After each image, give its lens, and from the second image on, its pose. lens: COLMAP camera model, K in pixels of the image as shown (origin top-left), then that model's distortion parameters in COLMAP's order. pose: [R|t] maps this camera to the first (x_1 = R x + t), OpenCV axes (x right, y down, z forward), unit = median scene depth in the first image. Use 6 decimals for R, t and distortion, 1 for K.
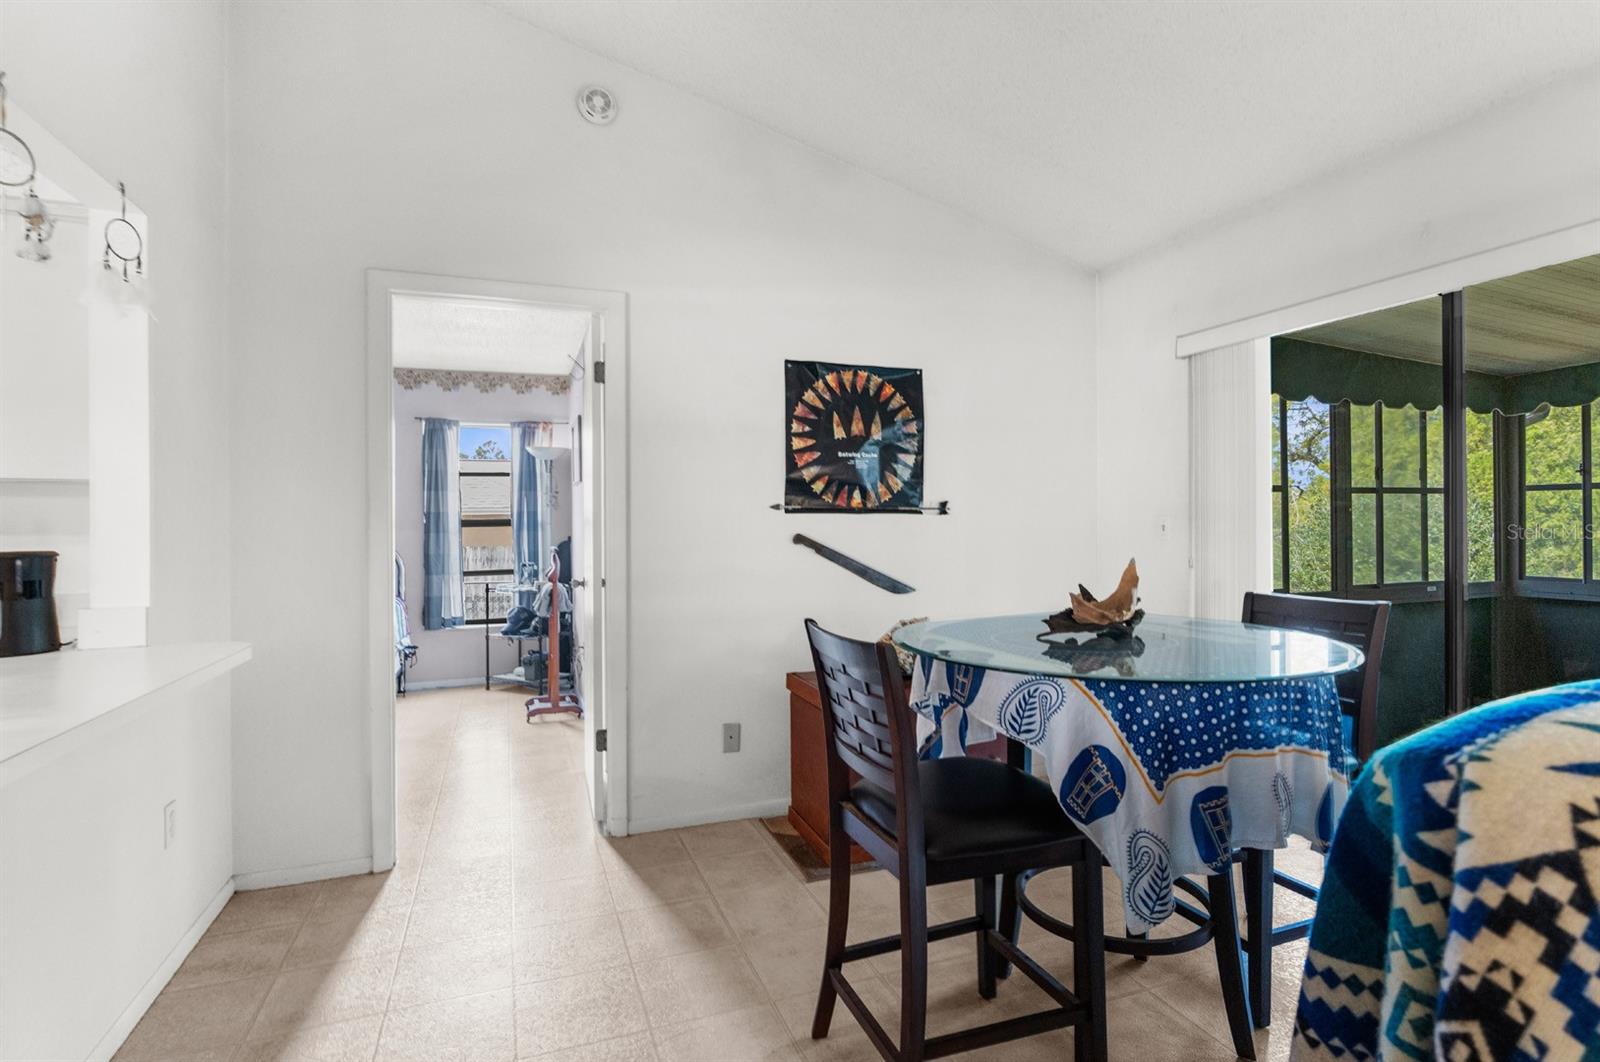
lens RADIAL K [[754.3, 0, 791.8], [0, 754.3, 522.7], [0, 0, 1]] dist [-0.003233, 0.002394]
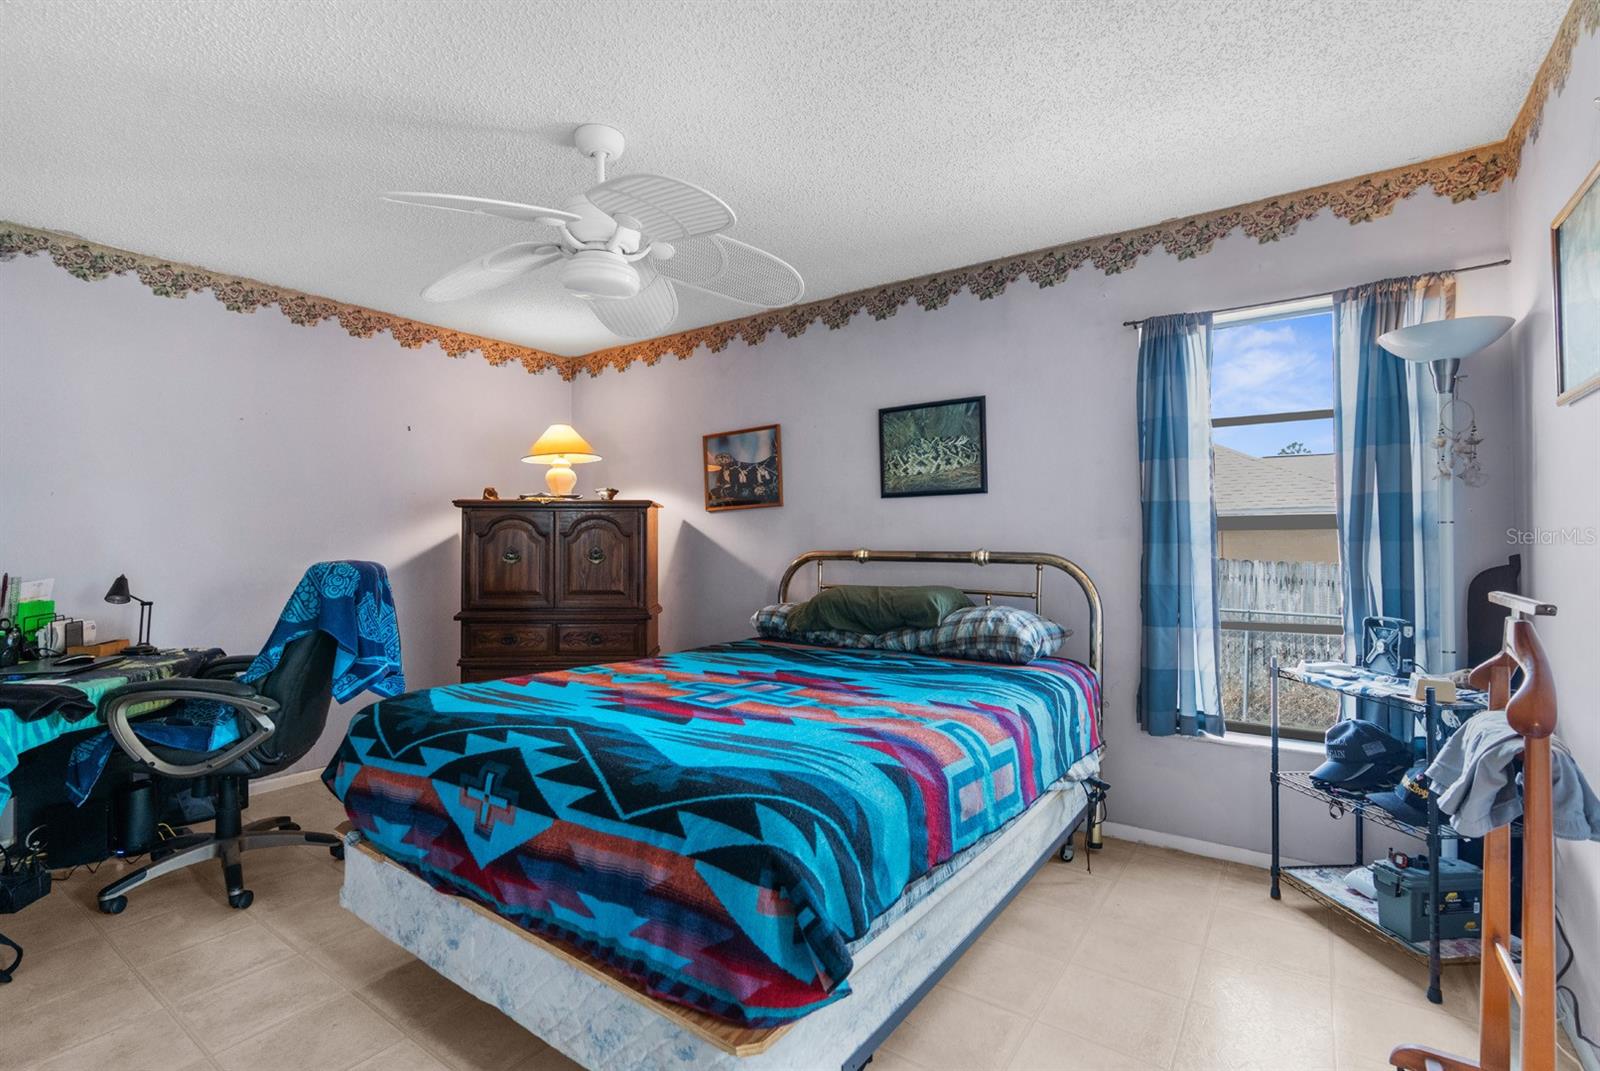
lens RADIAL K [[754.3, 0, 793.5], [0, 754.3, 536.8], [0, 0, 1]] dist [-0.003233, 0.002394]
pose [[0.565981, -0.001242, -0.824417, -0.193533], [-0.004278, 0.999981, -0.004444, 0.012429], [0.824407, 0.006042, 0.565965, 0.502878]]
